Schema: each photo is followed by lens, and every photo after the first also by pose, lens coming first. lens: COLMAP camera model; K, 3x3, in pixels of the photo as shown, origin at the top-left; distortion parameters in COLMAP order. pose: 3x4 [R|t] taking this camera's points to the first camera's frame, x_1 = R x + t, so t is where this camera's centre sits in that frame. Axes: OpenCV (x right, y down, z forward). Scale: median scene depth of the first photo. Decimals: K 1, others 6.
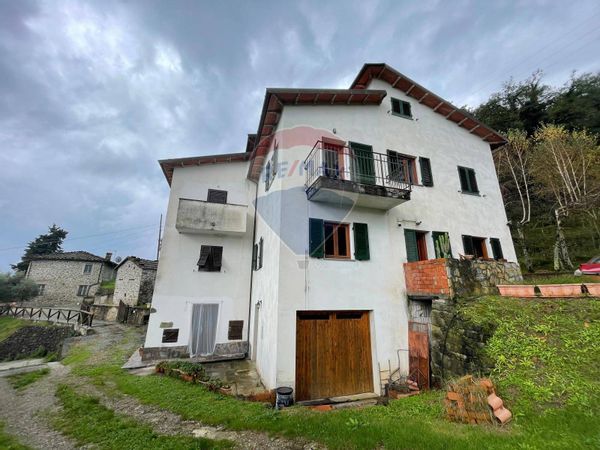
lens RADIAL K [[239.5, 0, 300.1], [0, 239.5, 226.1], [0, 0, 1]] dist [-0.003800, -0.000439]
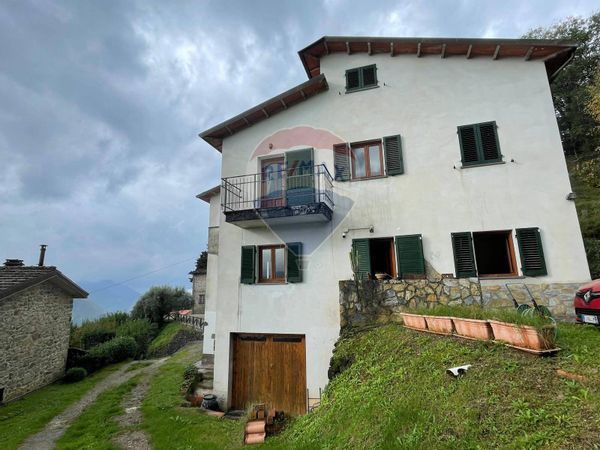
lens RADIAL K [[317.3, 0, 299.5], [0, 317.3, 224.7], [0, 0, 1]] dist [0.002190, 0.001618]
pose [[0.815132, -0.143110, -0.561320, 1.017066], [0.175469, 0.984477, 0.003817, -0.085124], [0.552060, -0.101605, 0.827590, -0.012677]]
